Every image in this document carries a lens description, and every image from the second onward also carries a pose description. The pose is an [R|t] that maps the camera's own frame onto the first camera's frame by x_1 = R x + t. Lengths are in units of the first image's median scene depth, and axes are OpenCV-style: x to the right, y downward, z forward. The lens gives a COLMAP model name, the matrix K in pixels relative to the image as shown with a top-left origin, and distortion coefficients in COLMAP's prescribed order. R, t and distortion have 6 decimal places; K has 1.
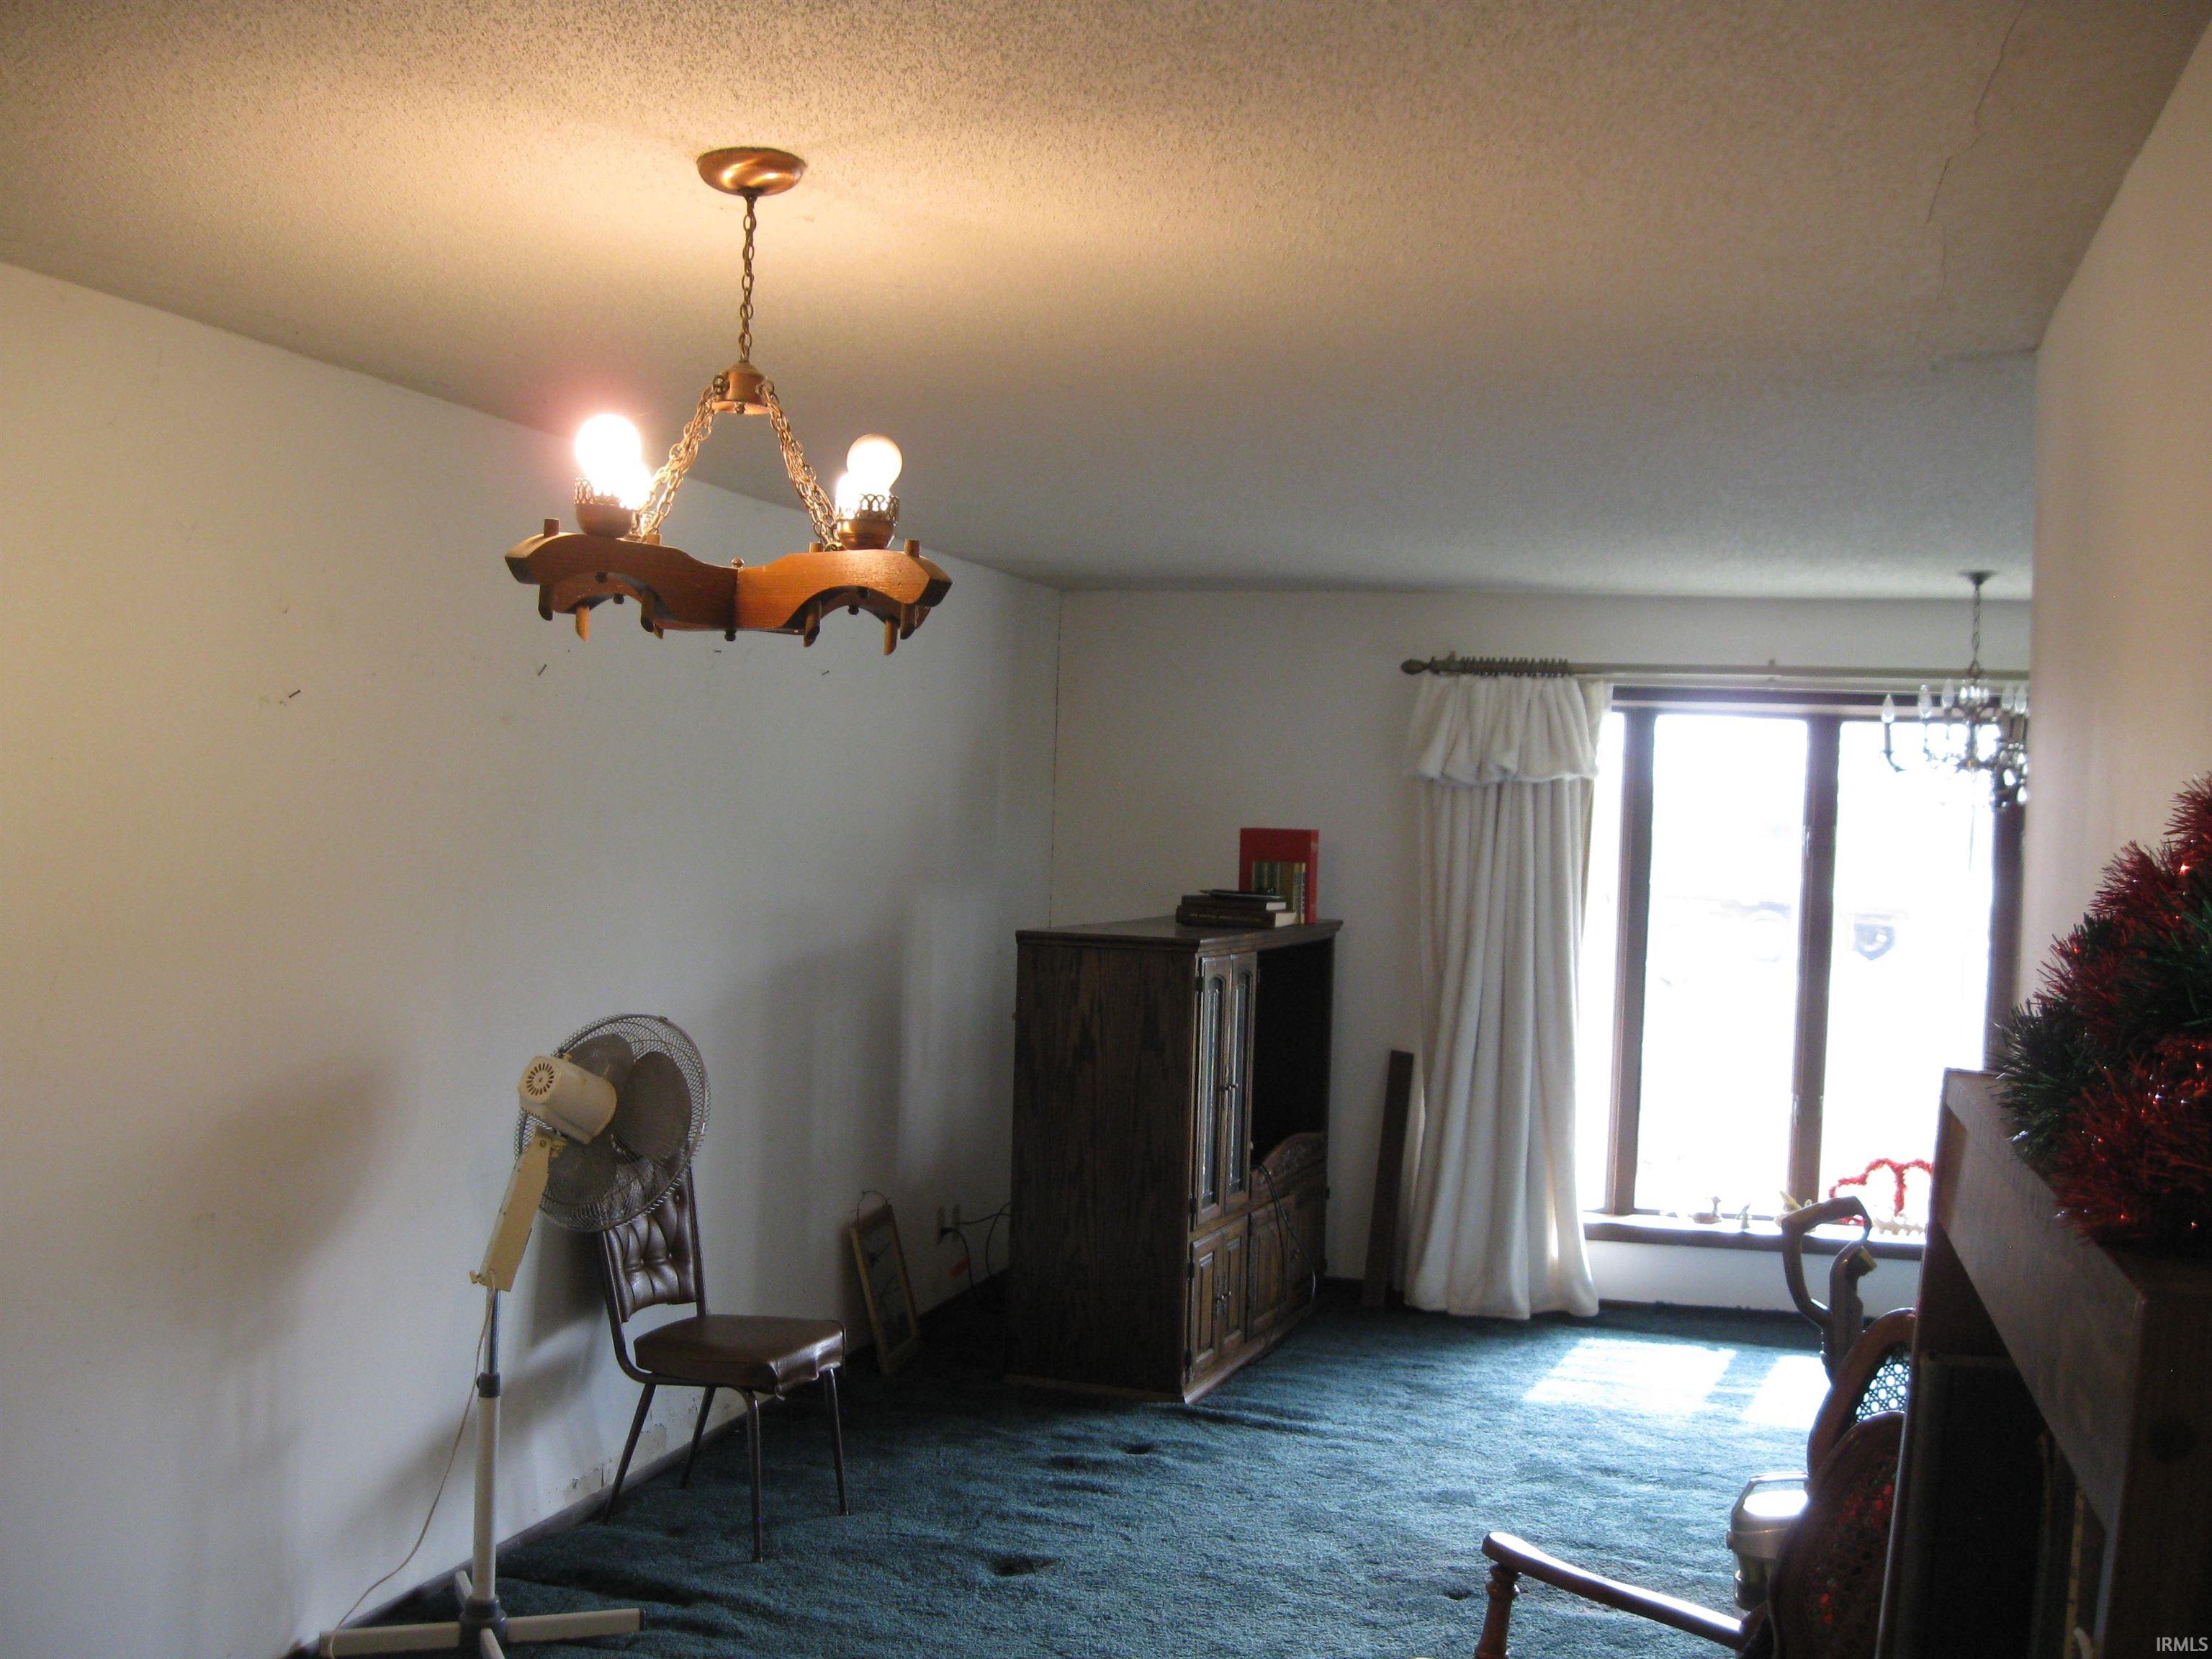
lens RADIAL K [[2265.6, 0, 1104.6], [0, 2265.6, 866.1], [0, 0, 1]] dist [-0.025087, -0.026329]
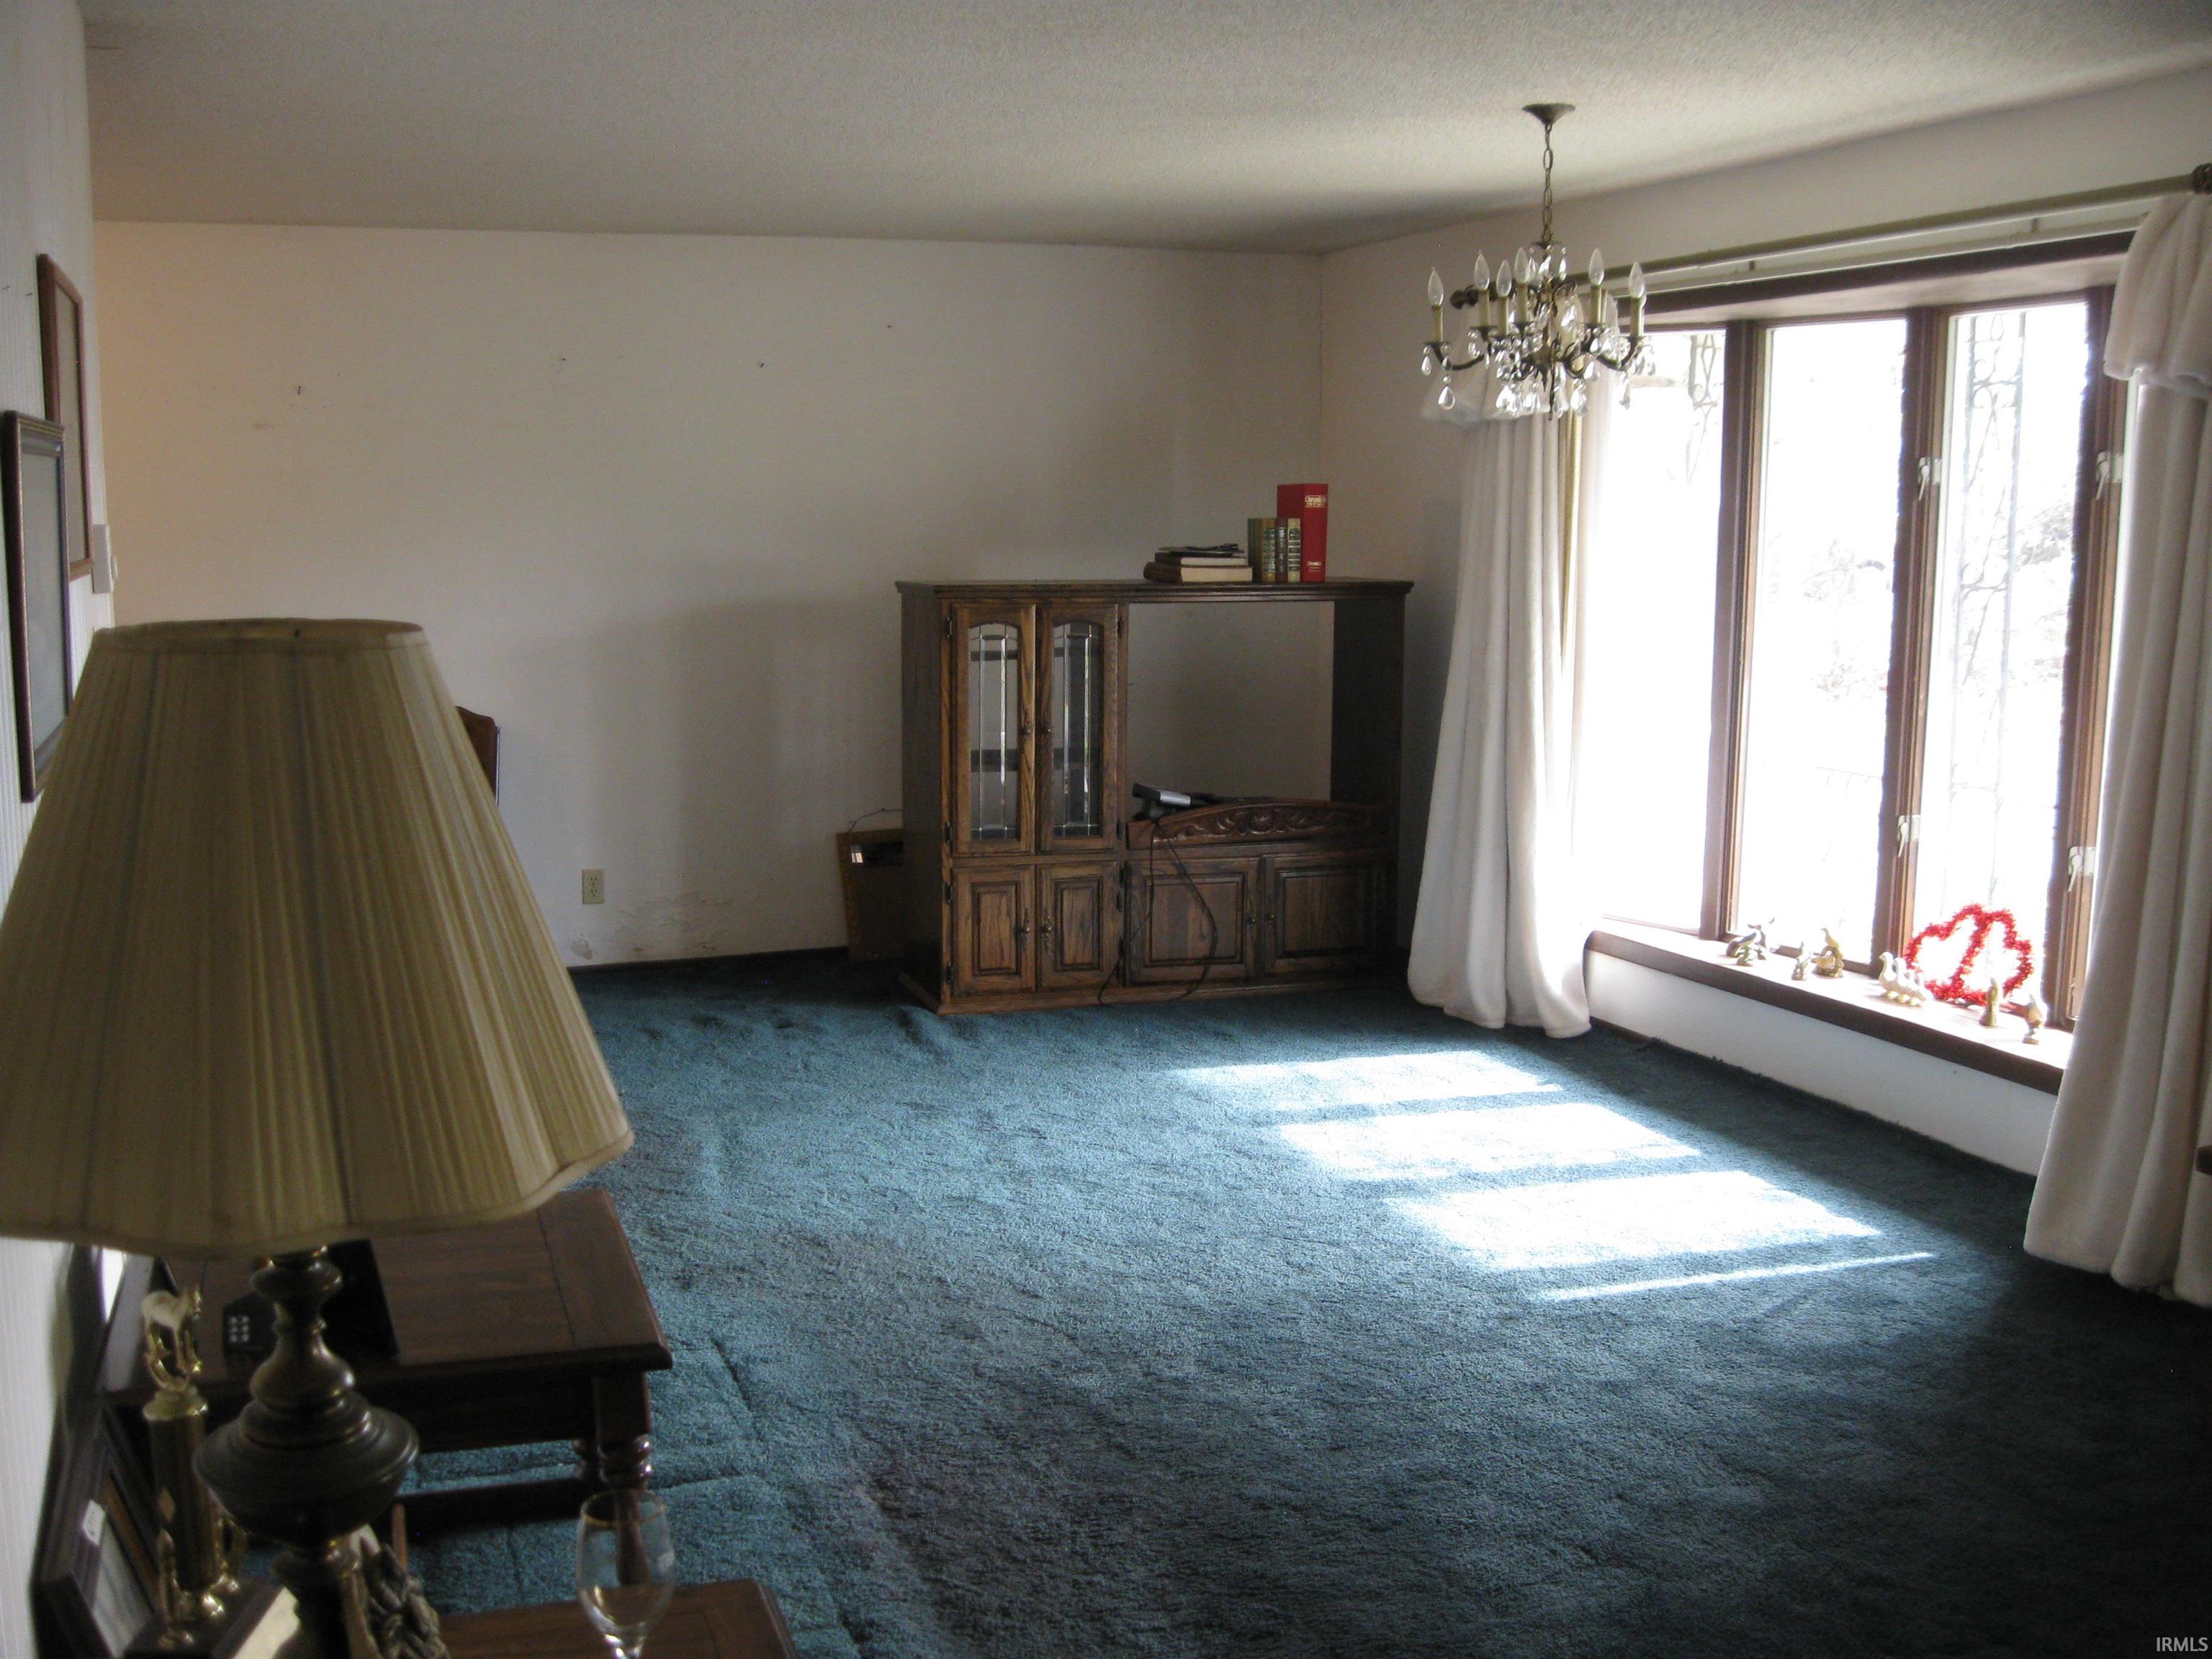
lens RADIAL K [[2279.8, 0, 973.0], [0, 2279.8, 890.0], [0, 0, 1]] dist [-0.140049, -0.002499]
pose [[0.572059, 0.107530, -0.813133, 0.810496], [0.008424, 0.990547, 0.136918, 0.023371], [0.820169, -0.085175, 0.565745, 0.340487]]
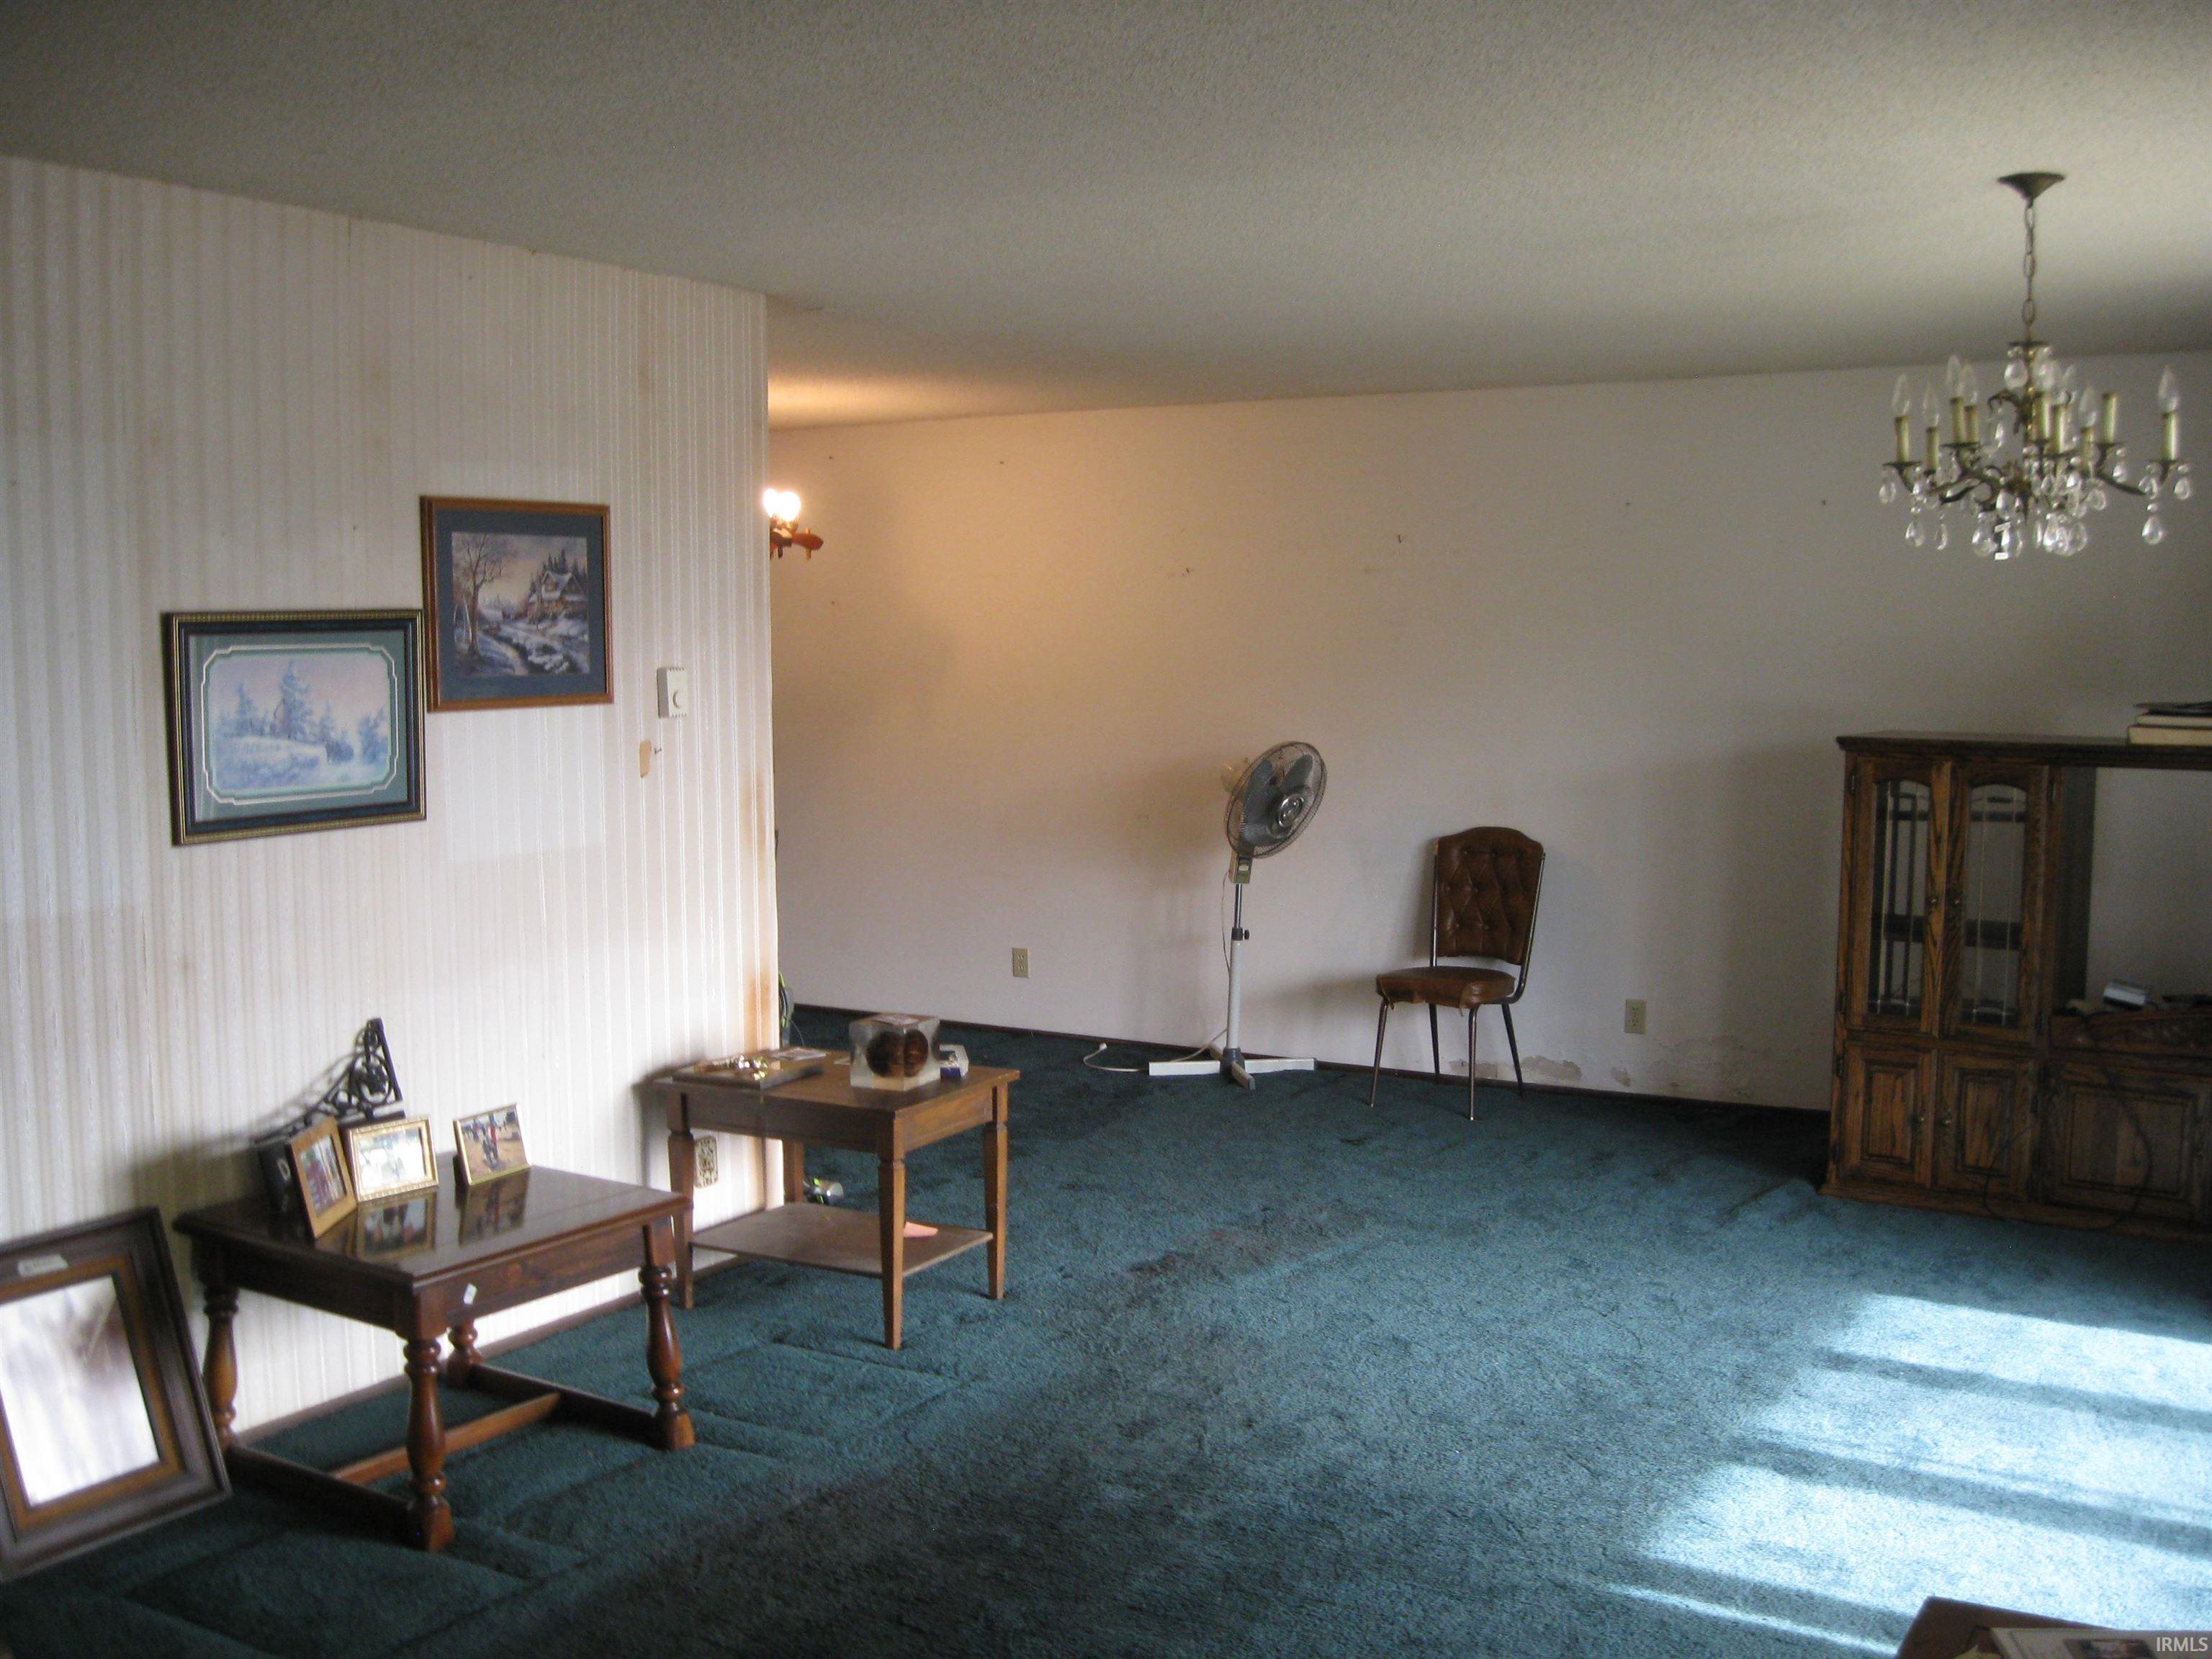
lens RADIAL K [[2265.6, 0, 1104.6], [0, 2265.6, 866.1], [0, 0, 1]] dist [-0.025087, -0.026329]
pose [[-0.262239, 0.077138, -0.961915, 0.944453], [-0.008080, 0.996590, 0.082122, 0.007505], [0.964969, 0.029308, -0.260721, 0.817995]]
